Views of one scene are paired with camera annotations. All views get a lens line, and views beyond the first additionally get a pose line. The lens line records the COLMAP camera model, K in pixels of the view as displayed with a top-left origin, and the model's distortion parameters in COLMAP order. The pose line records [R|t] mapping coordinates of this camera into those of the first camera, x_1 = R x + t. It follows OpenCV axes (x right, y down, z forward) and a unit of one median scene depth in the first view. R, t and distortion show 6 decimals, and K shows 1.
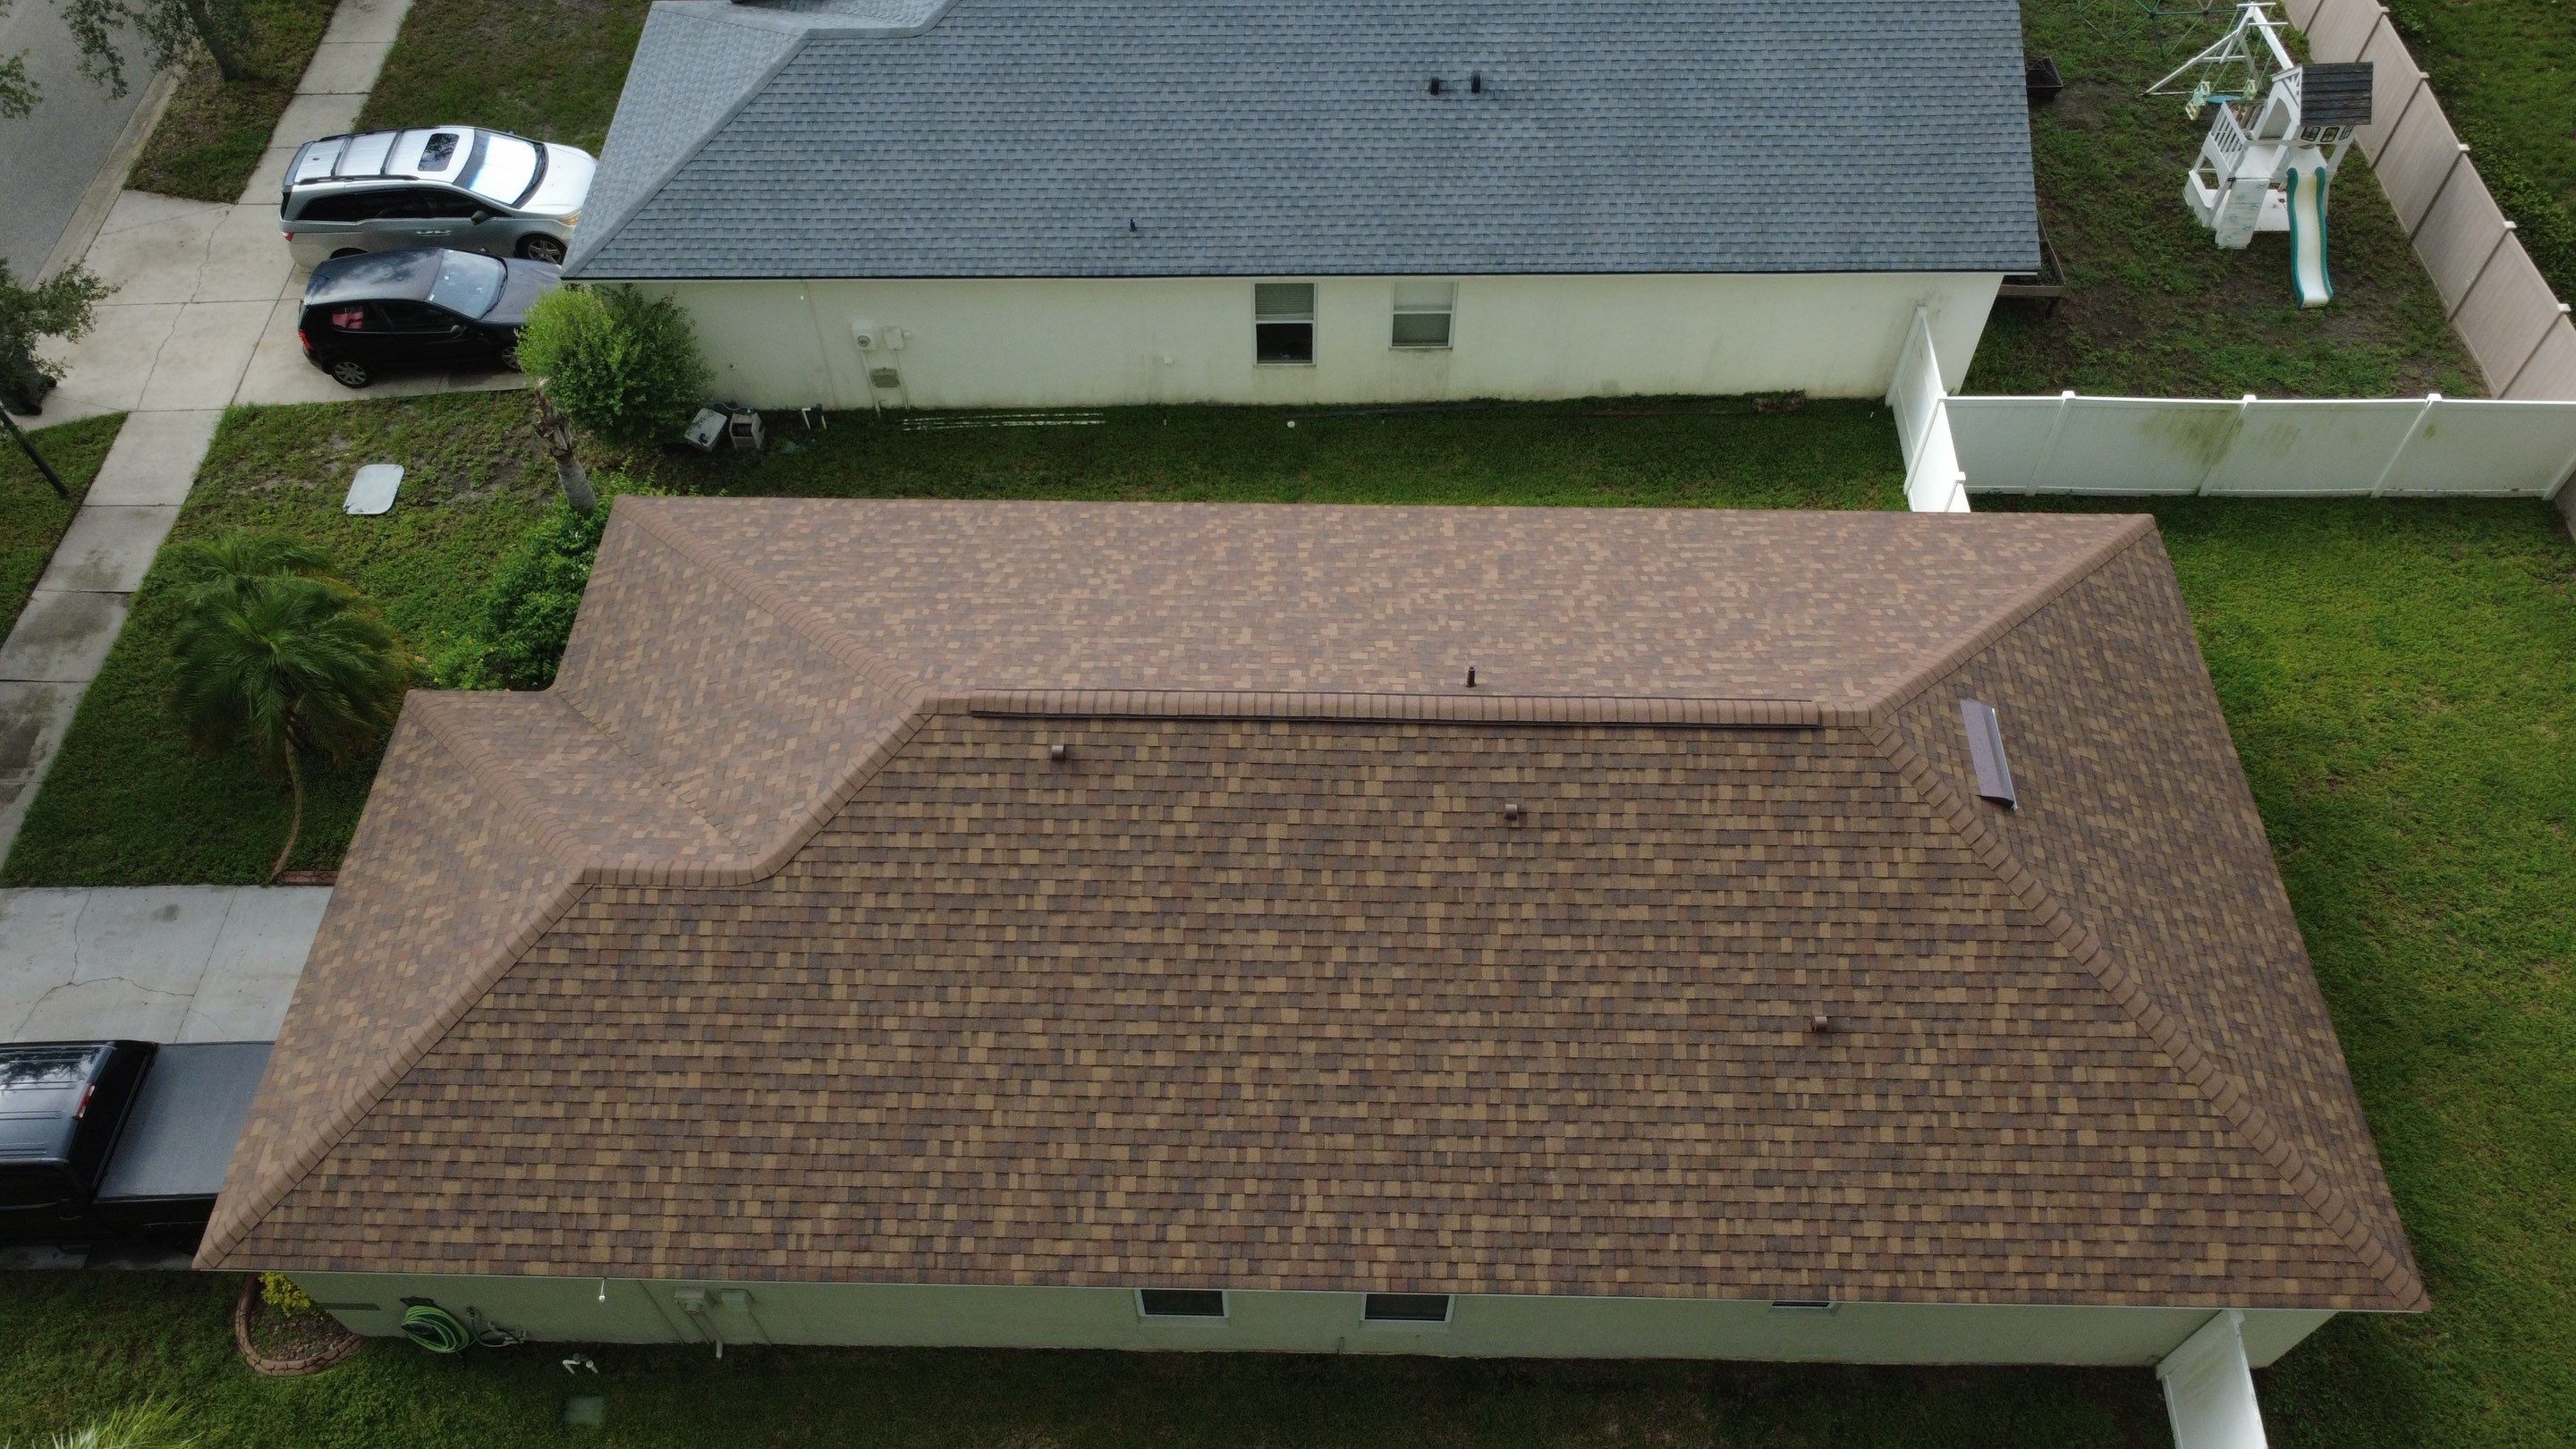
lens RADIAL K [[1873.0, 0, 1282.9], [0, 1873.0, 721.7], [0, 0, 1]] dist [-0.001694, 0.003641]
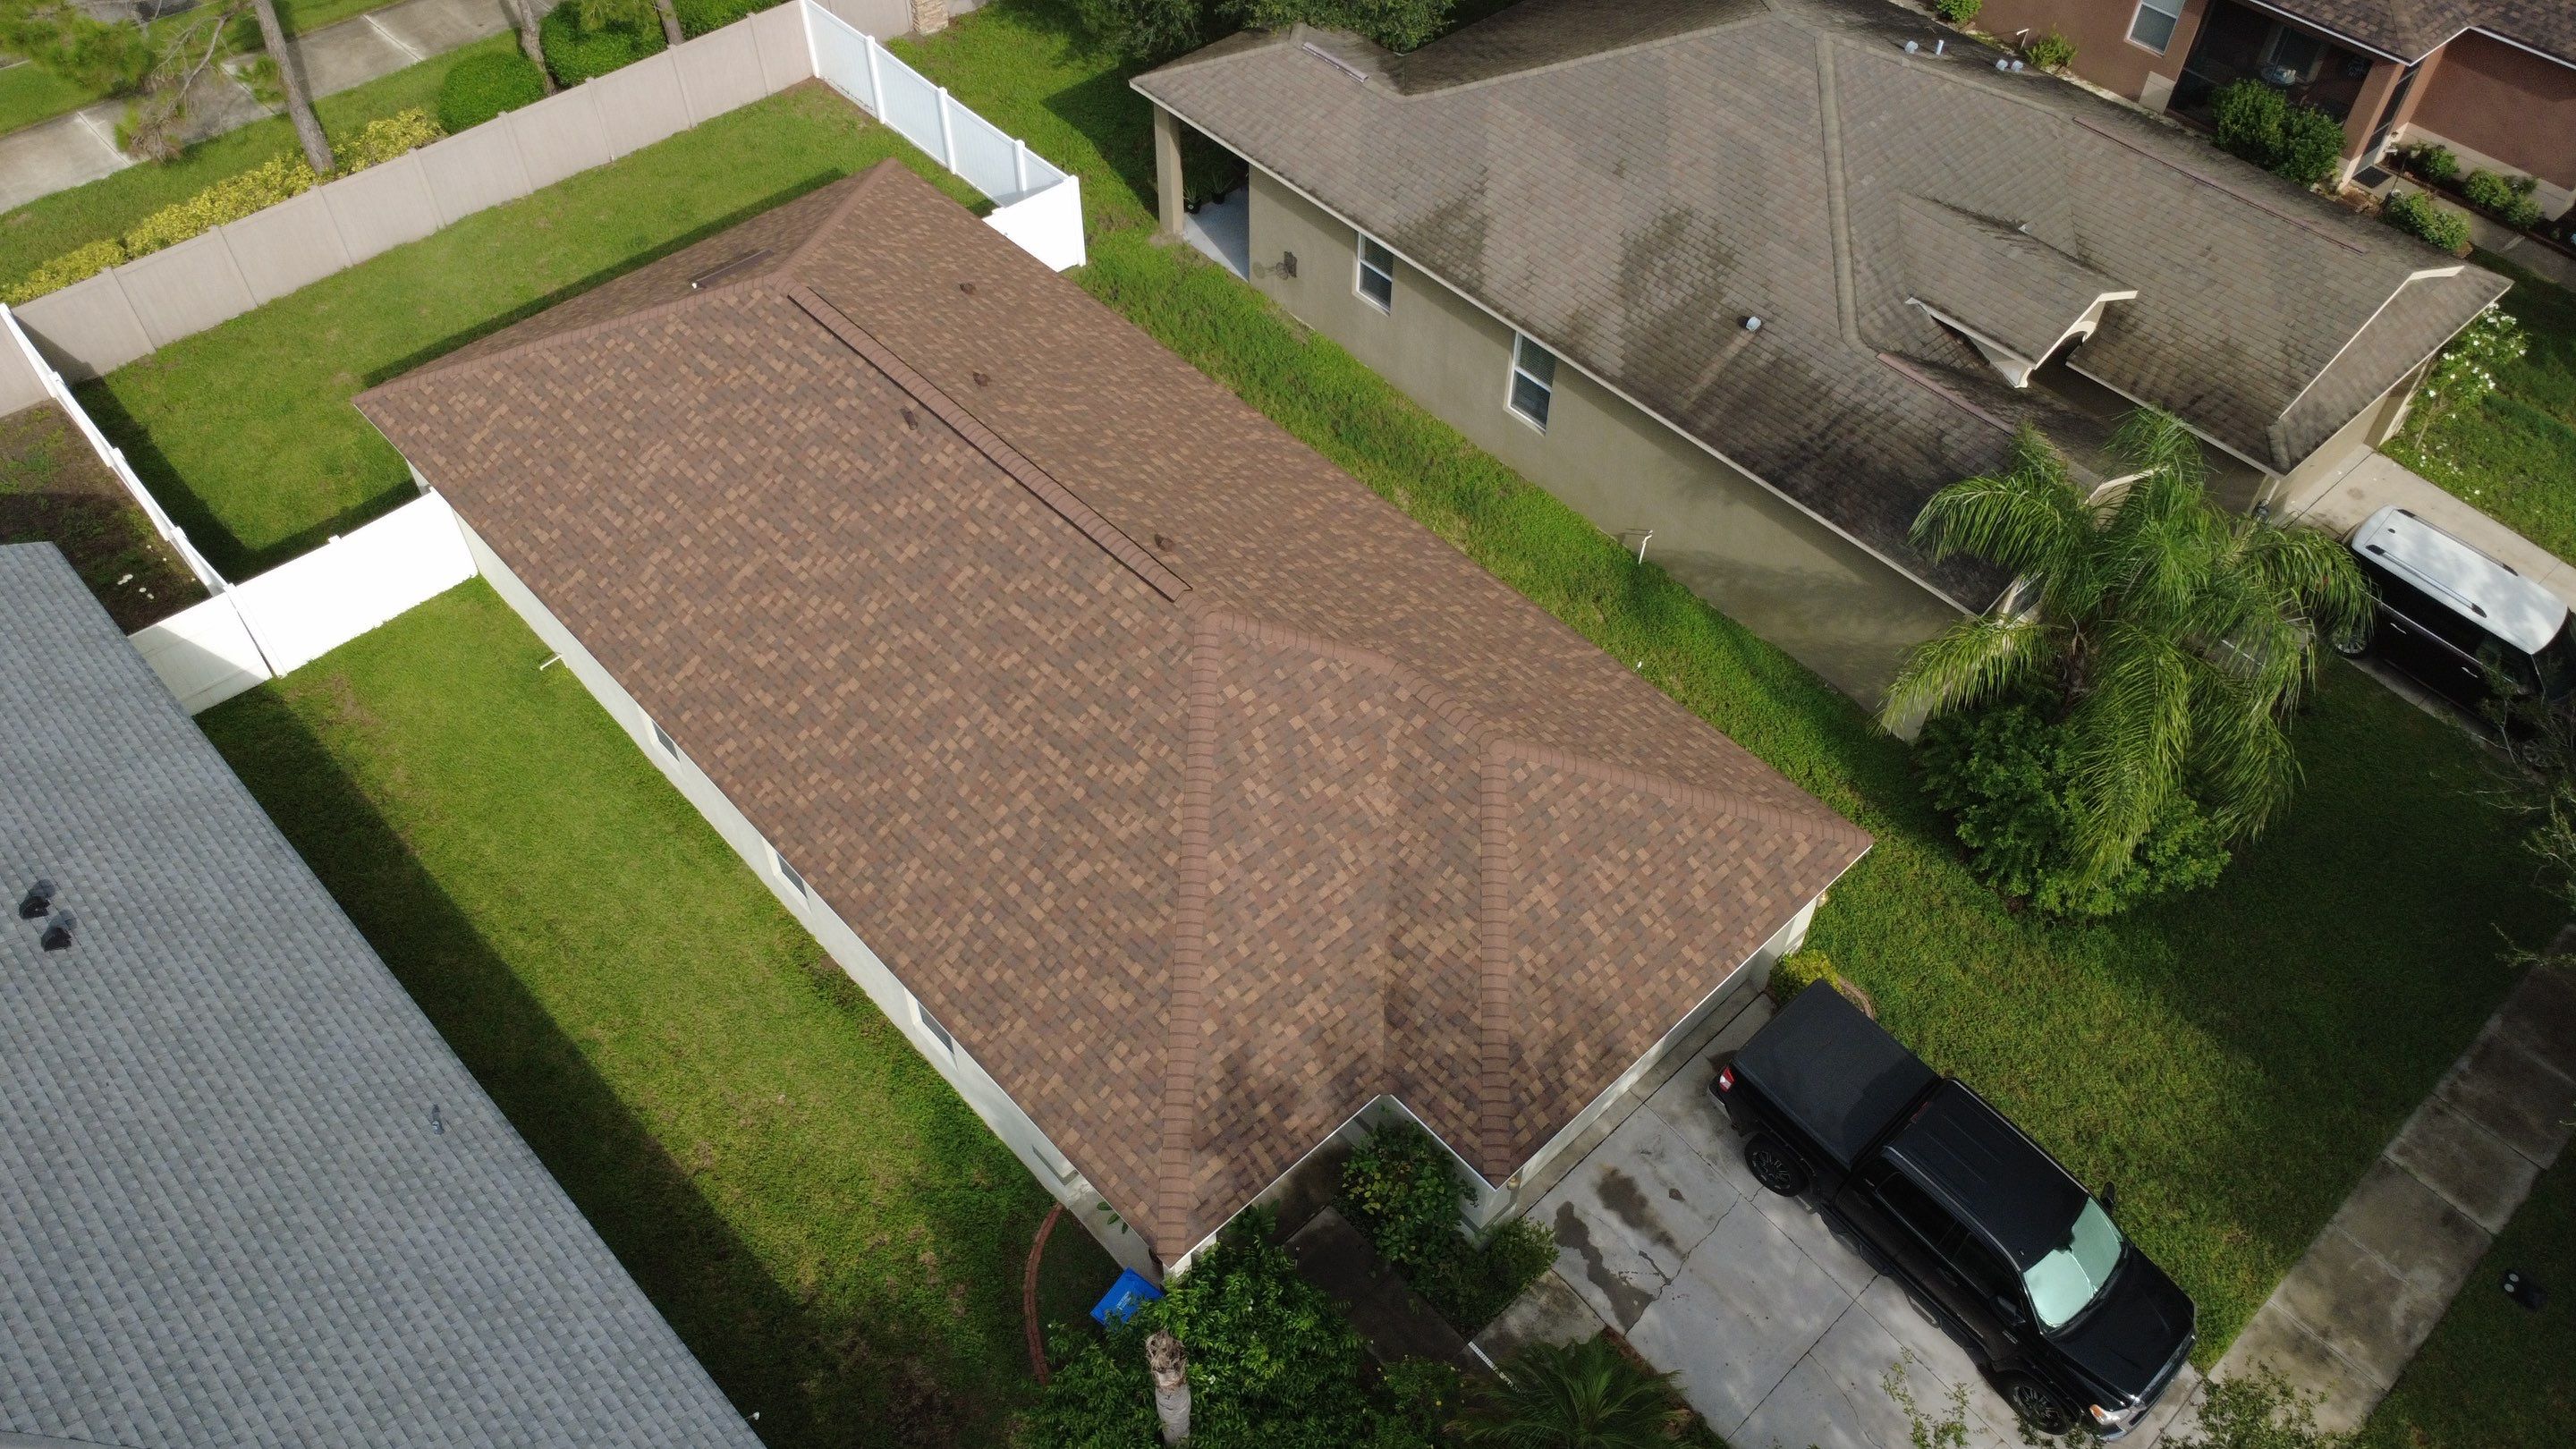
lens RADIAL K [[1873.0, 0, 1281.3], [0, 1873.0, 722.5], [0, 0, 1]] dist [-0.001694, 0.003641]
pose [[-0.695582, -0.535340, 0.479142, -0.847765], [0.574281, -0.013562, 0.818546, -0.981593], [-0.431702, 0.844528, 0.316869, 0.673720]]
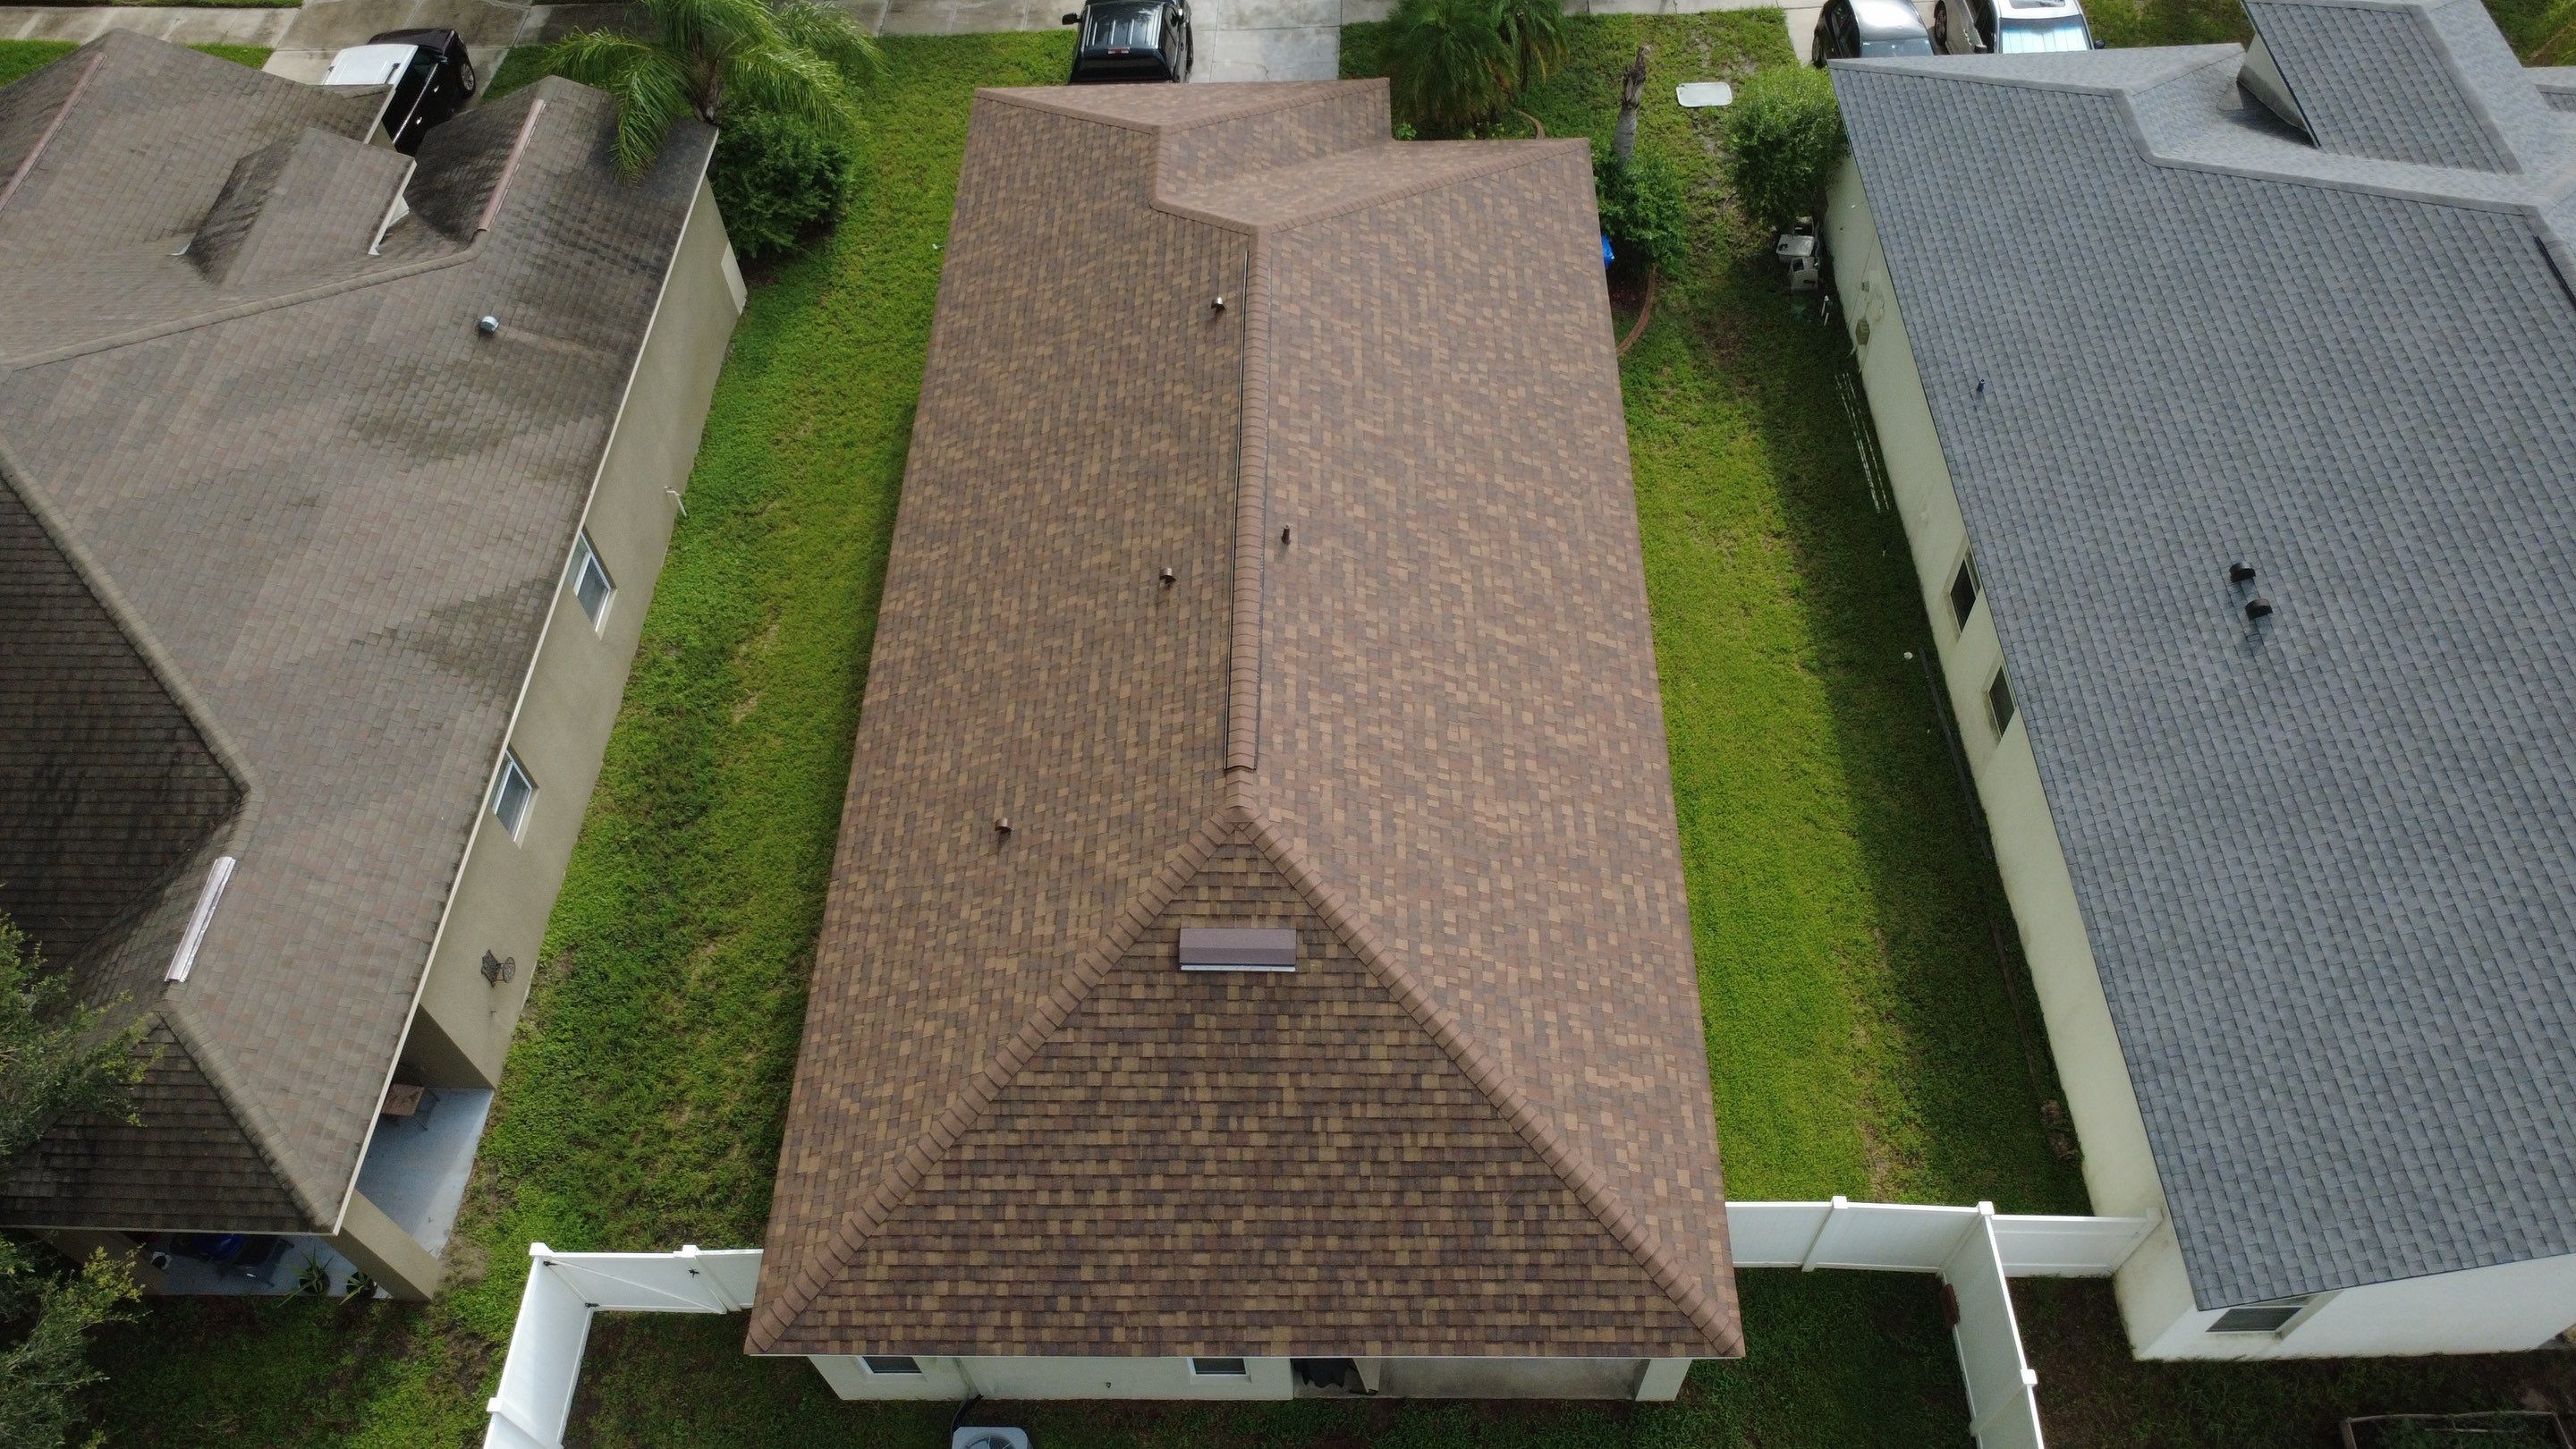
lens RADIAL K [[1873.0, 0, 1284.5], [0, 1873.0, 722.0], [0, 0, 1]] dist [-0.001694, 0.003641]
pose [[0.006615, 0.811967, -0.583666, 0.905828], [-0.778034, 0.370847, 0.507086, -0.590305], [0.628188, 0.450757, 0.634191, 0.321789]]
